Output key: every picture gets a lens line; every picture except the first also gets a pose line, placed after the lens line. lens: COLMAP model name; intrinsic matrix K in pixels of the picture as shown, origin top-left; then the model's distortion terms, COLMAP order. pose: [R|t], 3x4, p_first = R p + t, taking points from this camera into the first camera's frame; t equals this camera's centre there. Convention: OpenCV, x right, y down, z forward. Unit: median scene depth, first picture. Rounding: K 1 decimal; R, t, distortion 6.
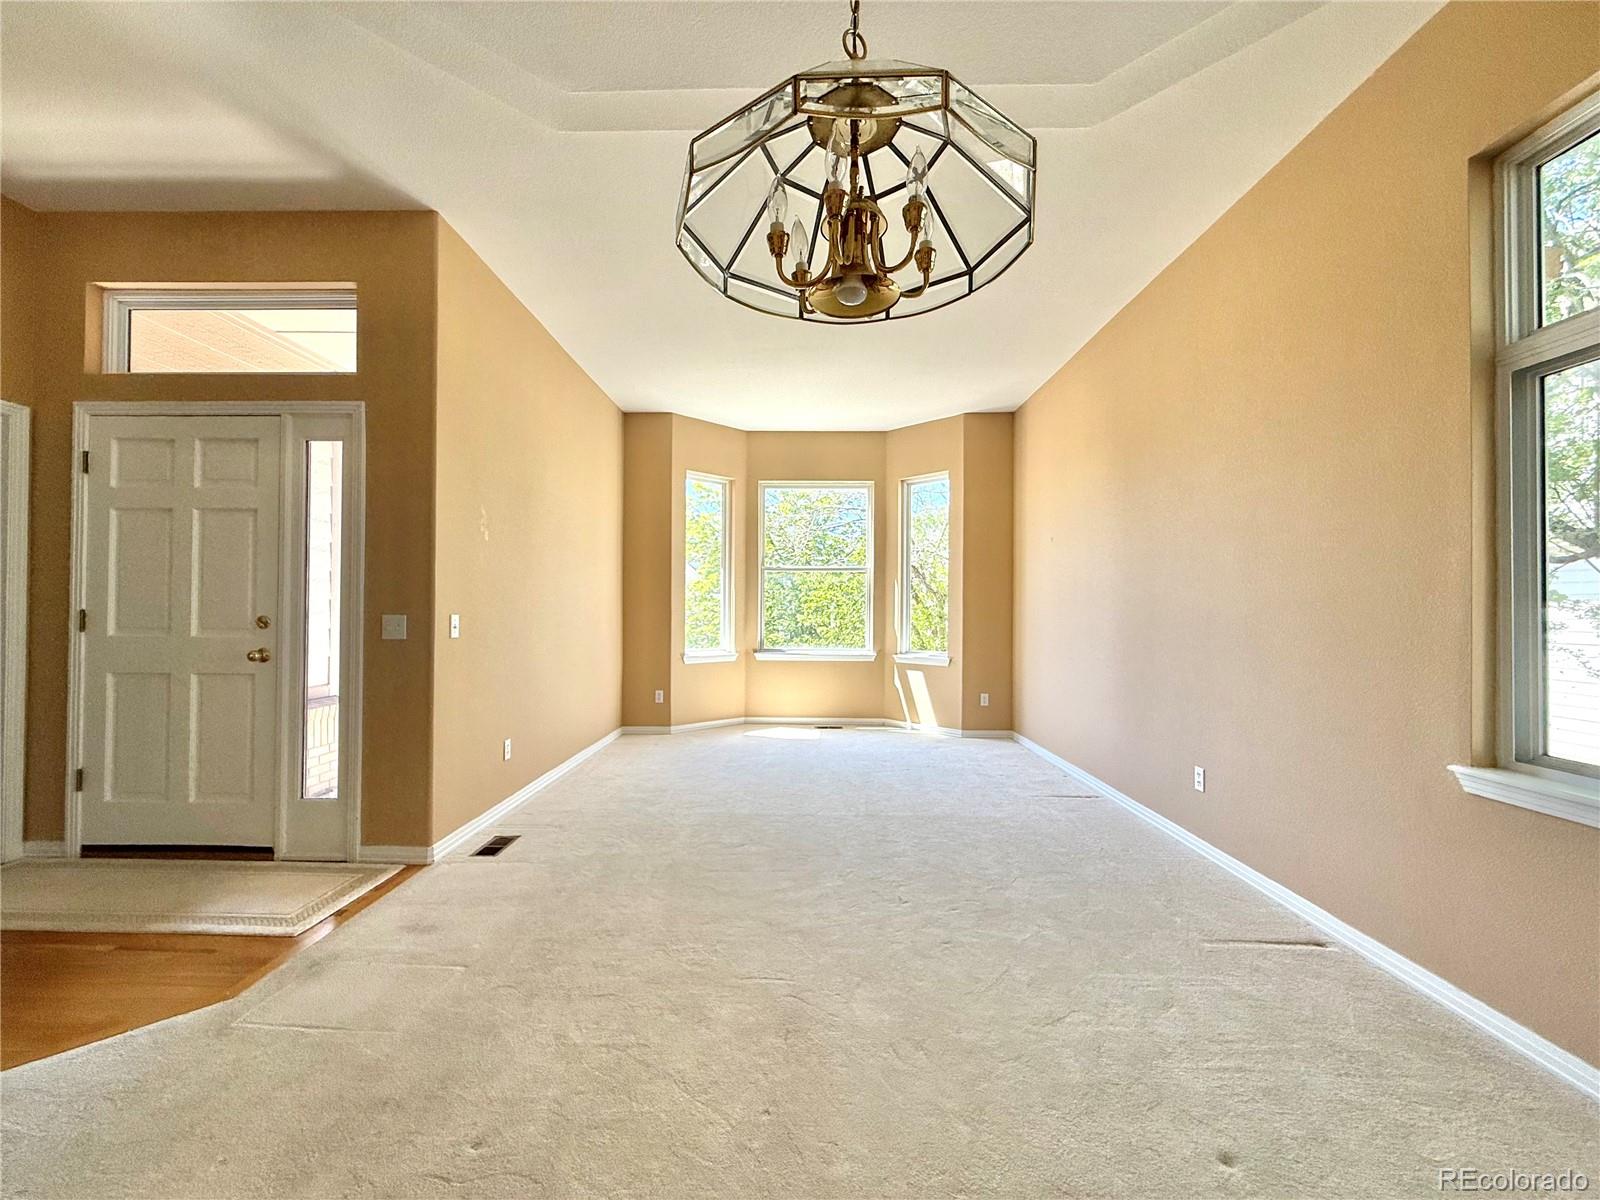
lens RADIAL K [[638.2, 0, 797.1], [0, 638.2, 596.8], [0, 0, 1]] dist [-0.002069, -0.000178]
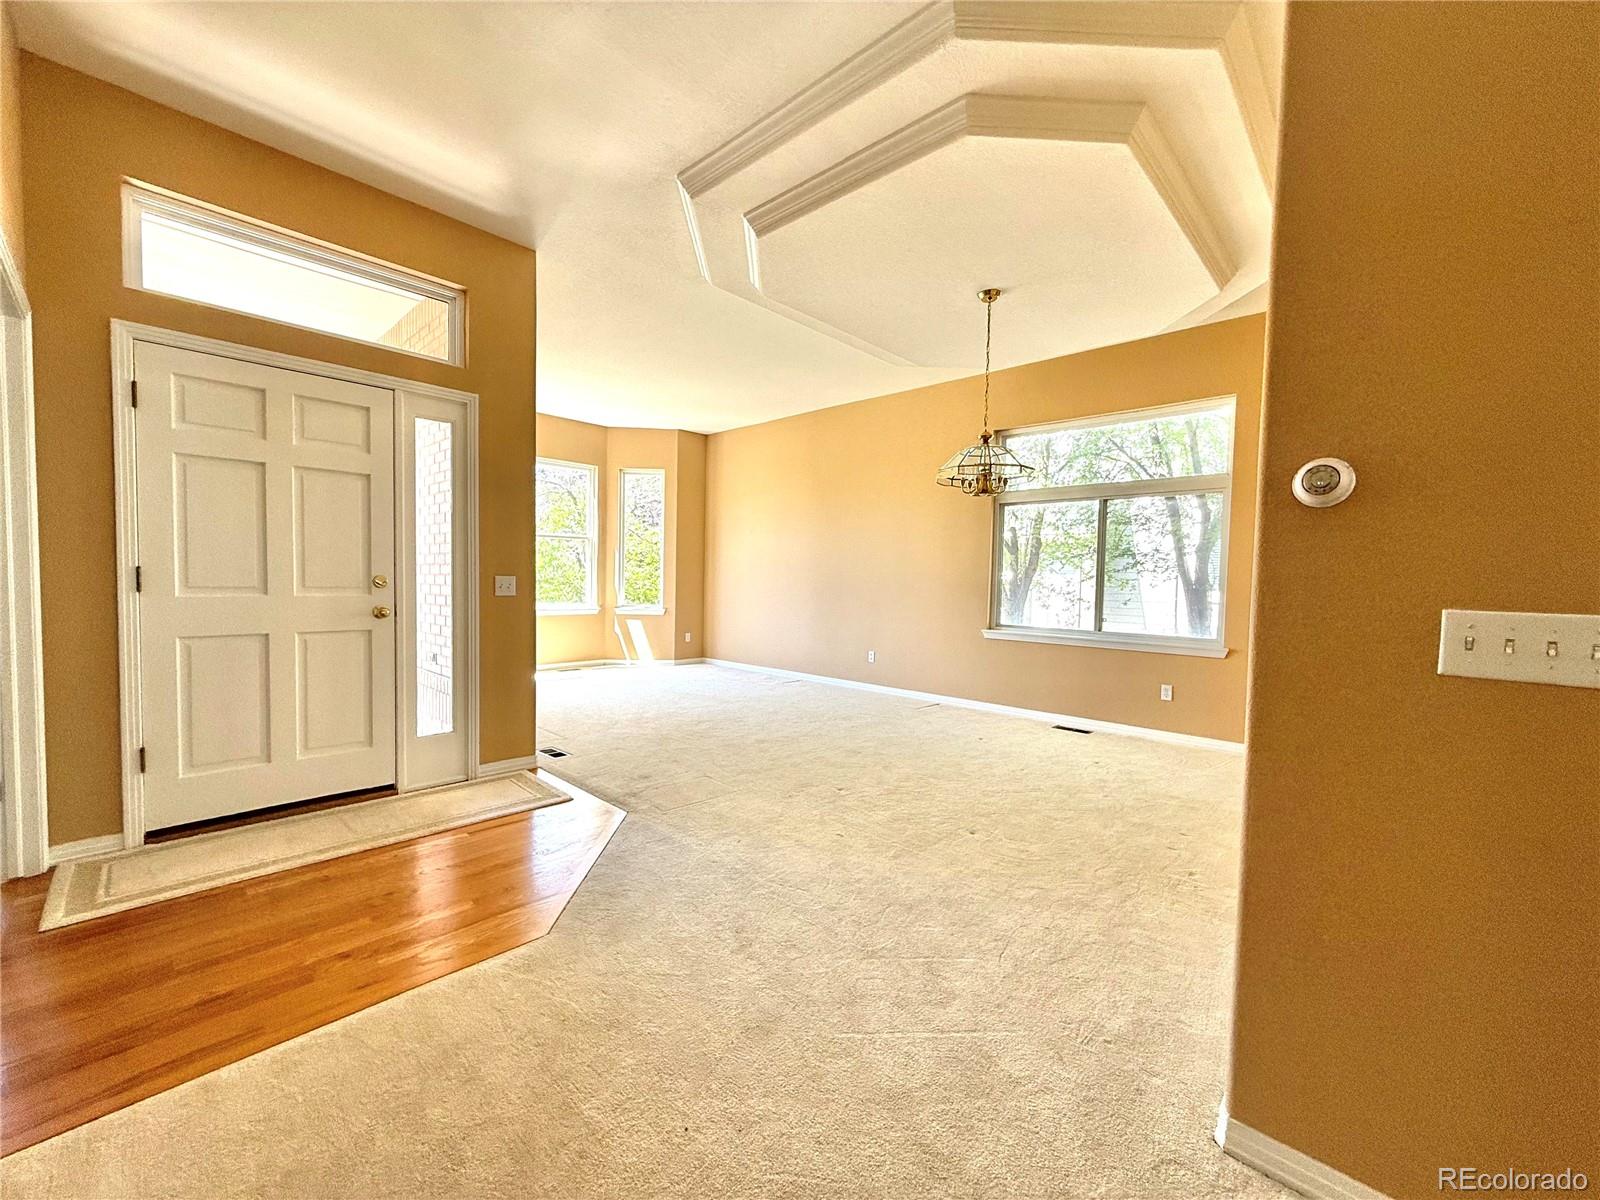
lens RADIAL K [[638.2, 0, 803.6], [0, 638.2, 603.9], [0, 0, 1]] dist [-0.002069, -0.000178]
pose [[0.672045, -0.024300, 0.740112, -1.147006], [-0.030035, 0.997745, 0.060032, -0.009845], [-0.739901, -0.062573, 0.669799, -0.256141]]
